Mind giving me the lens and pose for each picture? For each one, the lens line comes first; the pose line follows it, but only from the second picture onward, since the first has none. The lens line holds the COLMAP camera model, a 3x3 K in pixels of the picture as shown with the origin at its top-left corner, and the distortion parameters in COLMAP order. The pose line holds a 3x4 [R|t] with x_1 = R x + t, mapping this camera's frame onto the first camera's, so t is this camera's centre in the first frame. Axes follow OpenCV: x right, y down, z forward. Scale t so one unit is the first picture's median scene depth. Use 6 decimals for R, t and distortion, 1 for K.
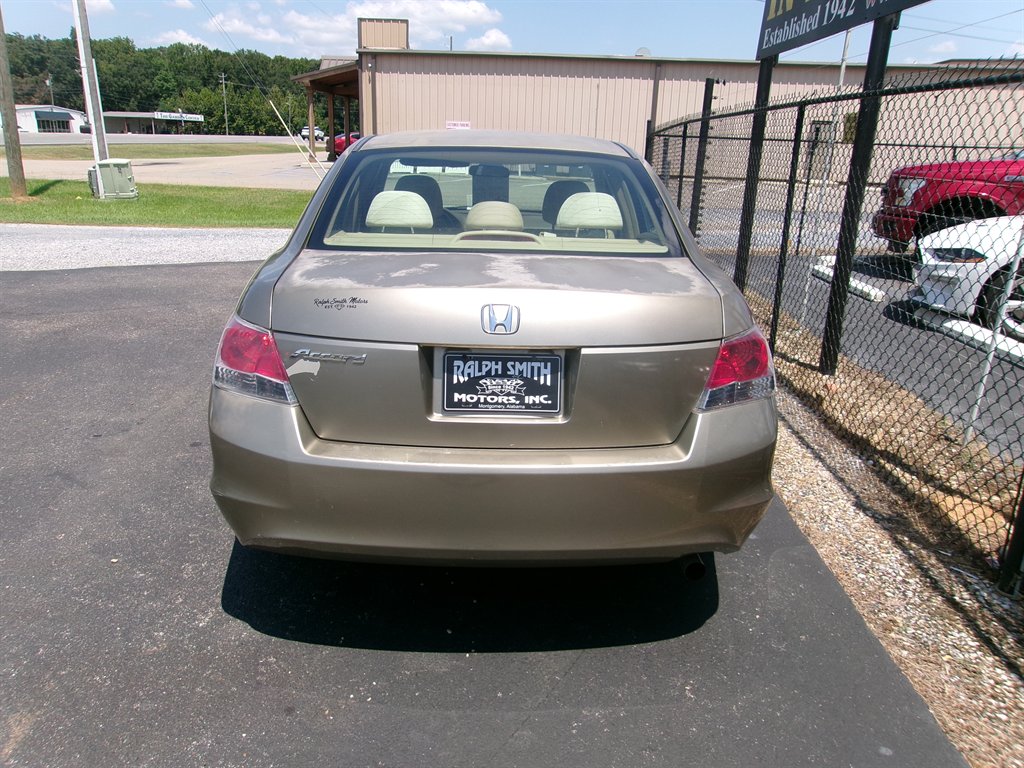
lens RADIAL K [[795.7, 0, 492.9], [0, 795.7, 366.7], [0, 0, 1]] dist [-0.004429, 0.080429]
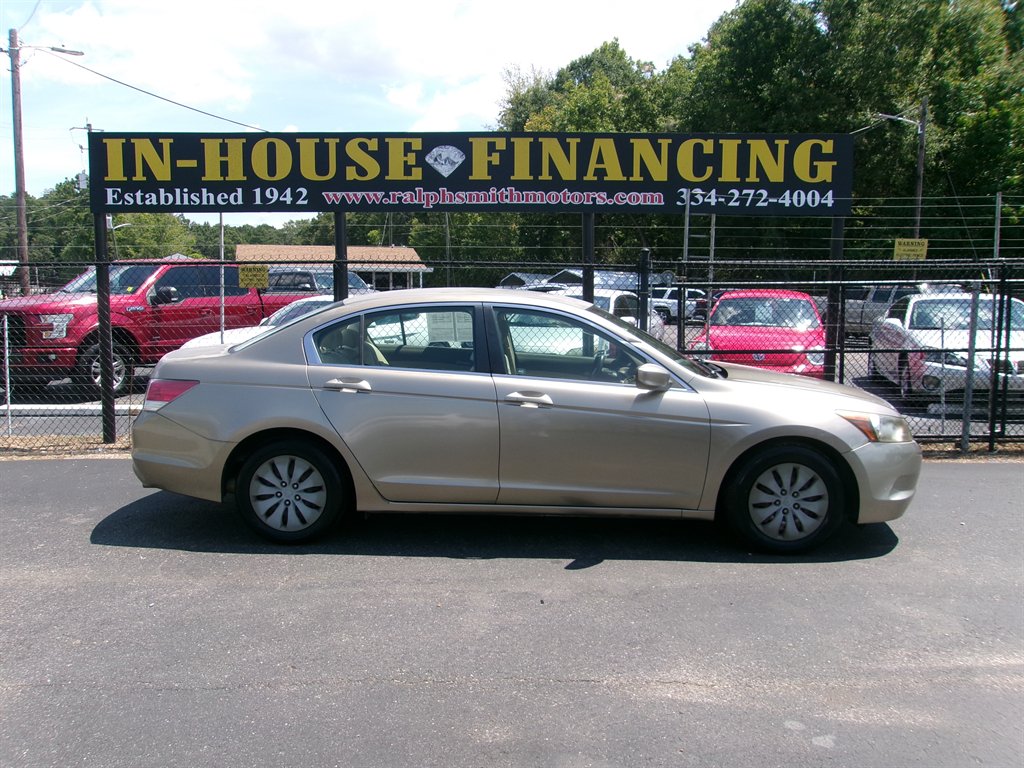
lens RADIAL K [[823.3, 0, 493.6], [0, 823.3, 384.1], [0, 0, 1]] dist [-0.057328, 0.131765]
pose [[-0.015402, -0.137959, 0.990318, -2.605533], [0.270798, 0.952845, 0.136950, -0.569721], [-0.962513, 0.270286, 0.022684, 1.742822]]
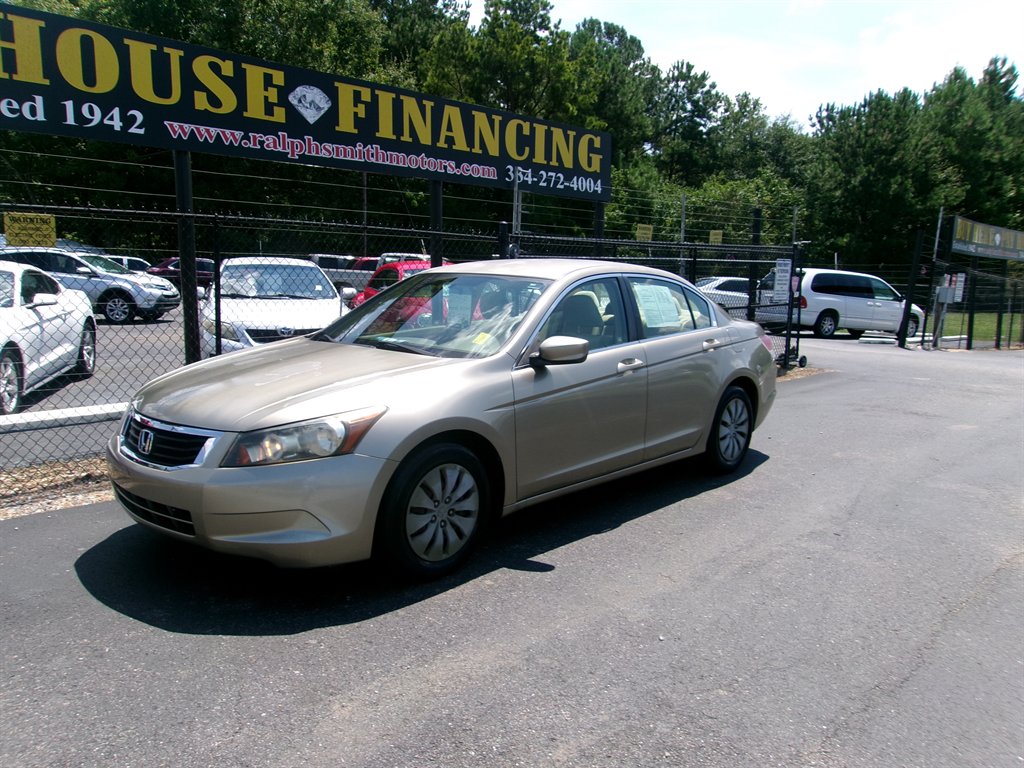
lens RADIAL K [[822.7, 0, 509.7], [0, 822.7, 383.1], [0, 0, 1]] dist [-0.033994, 0.087716]
pose [[-0.726441, -0.137250, 0.673383, -1.647570], [0.148061, 0.925585, 0.348382, -1.055601], [-0.671089, 0.352780, -0.652062, 3.604398]]
